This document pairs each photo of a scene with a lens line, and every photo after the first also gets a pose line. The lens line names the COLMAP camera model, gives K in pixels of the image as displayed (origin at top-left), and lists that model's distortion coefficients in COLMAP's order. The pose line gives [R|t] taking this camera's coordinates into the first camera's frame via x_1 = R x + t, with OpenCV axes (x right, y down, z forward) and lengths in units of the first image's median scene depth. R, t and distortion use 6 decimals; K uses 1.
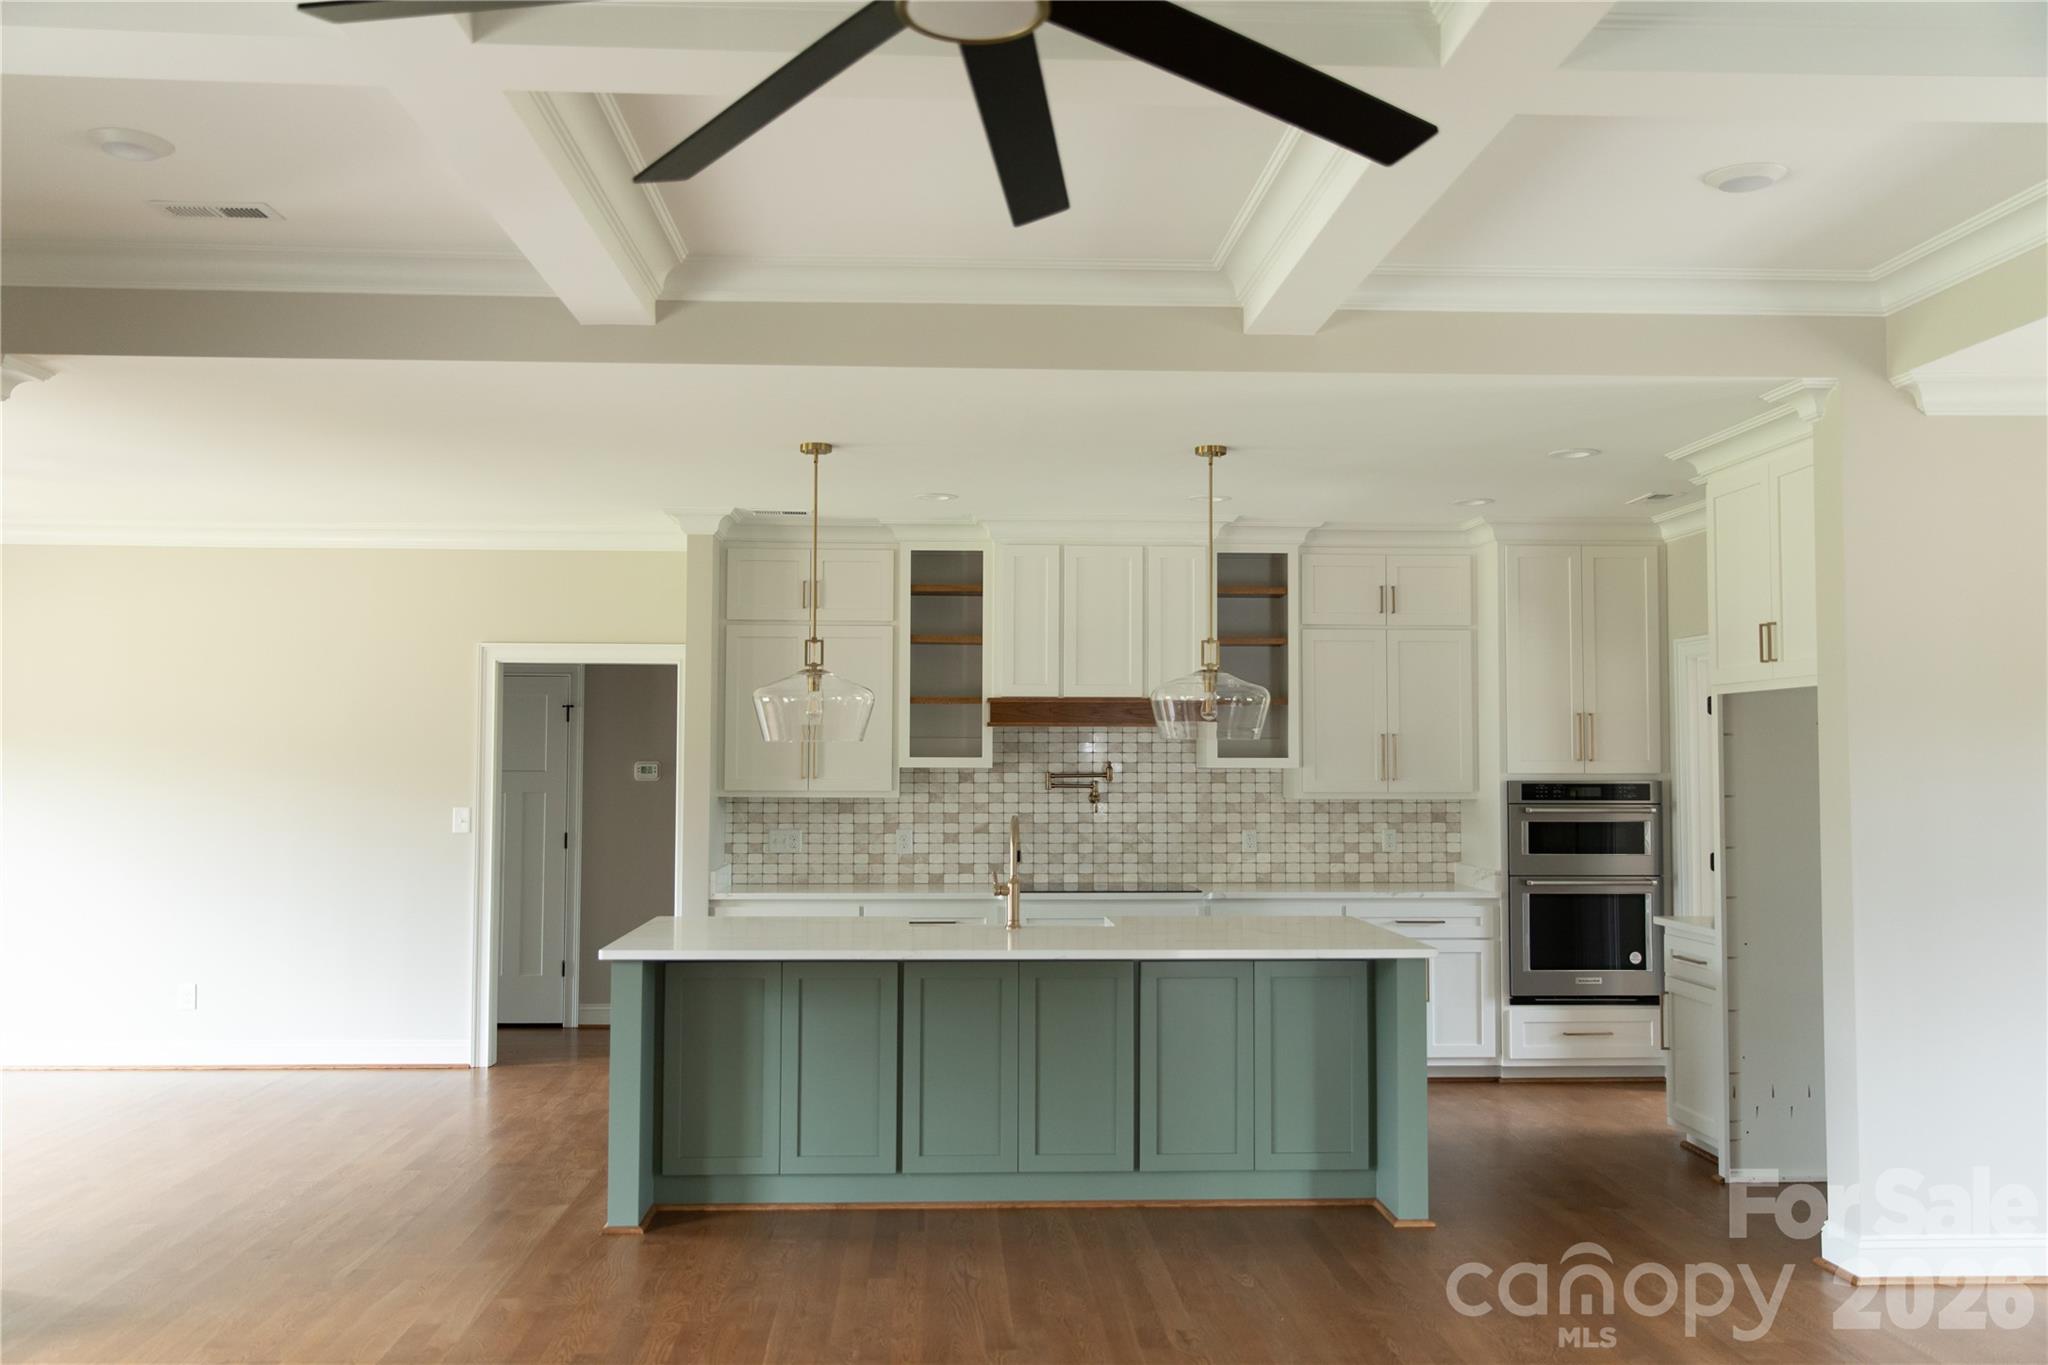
lens RADIAL K [[1708.1, 0, 1011.9], [0, 1708.1, 682.5], [0, 0, 1]] dist [0.019984, 0.001703]
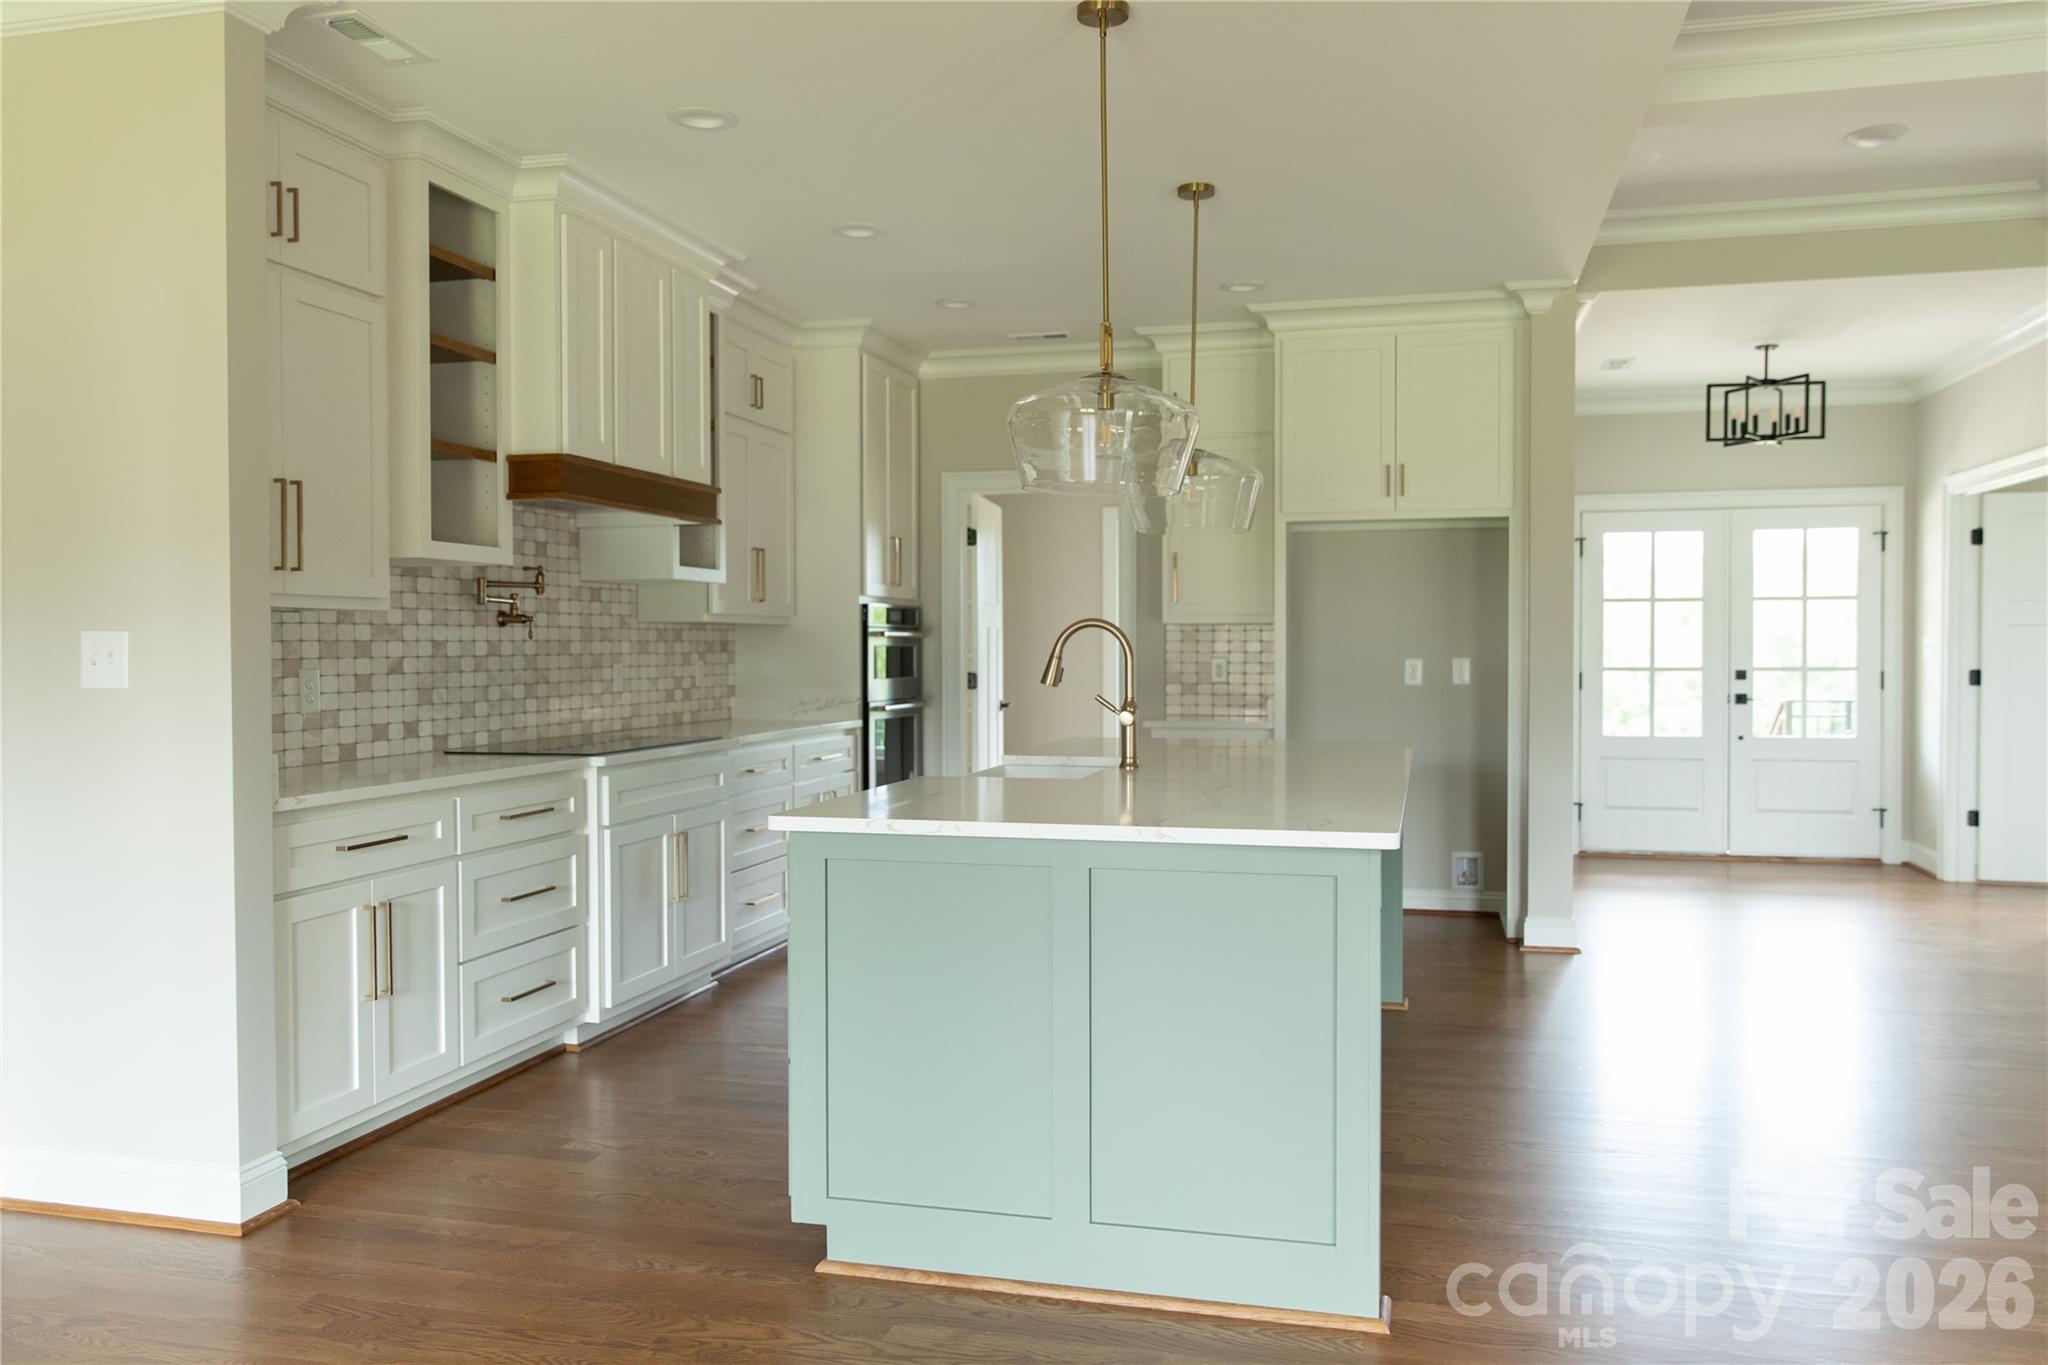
lens RADIAL K [[1565.5, 0, 1007.3], [0, 1565.5, 685.1], [0, 0, 1]] dist [-0.007698, 0.014947]
pose [[0.302388, -0.026805, 0.952808, -0.487376], [-0.045808, 0.998041, 0.042615, 0.058499], [-0.952084, -0.056533, 0.300567, 0.624298]]
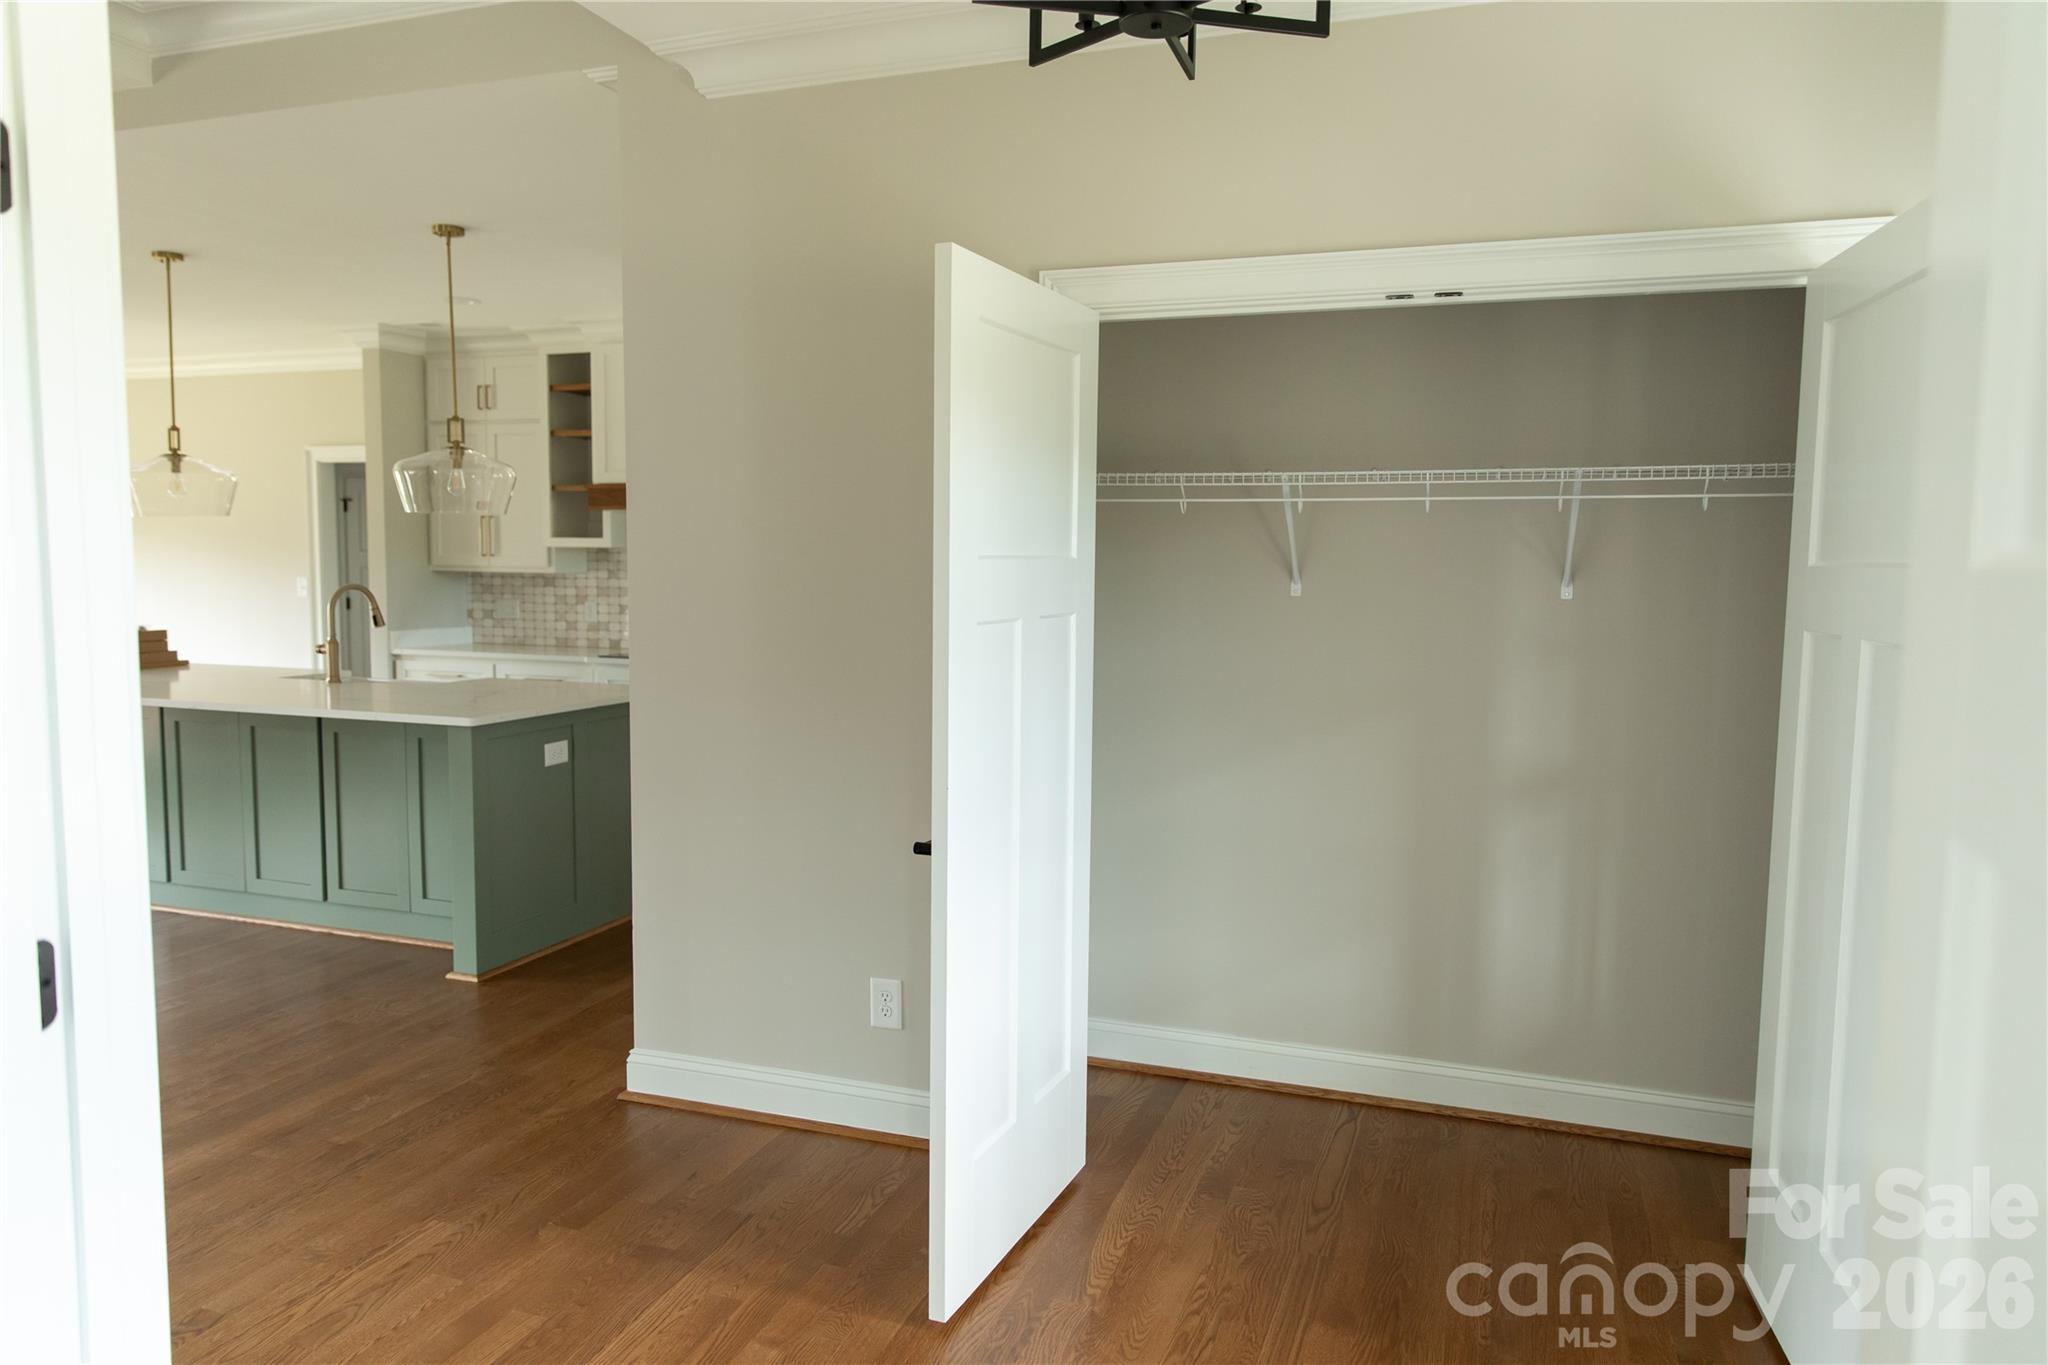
lens RADIAL K [[1369.2, 0, 1035.2], [0, 1369.2, 677.2], [0, 0, 1]] dist [0.012455, -0.006983]
pose [[0.924210, 0.038442, -0.379945, 0.573565], [0.010413, 0.992014, 0.125700, 0.023286], [0.381743, -0.120129, 0.916429, 0.254367]]
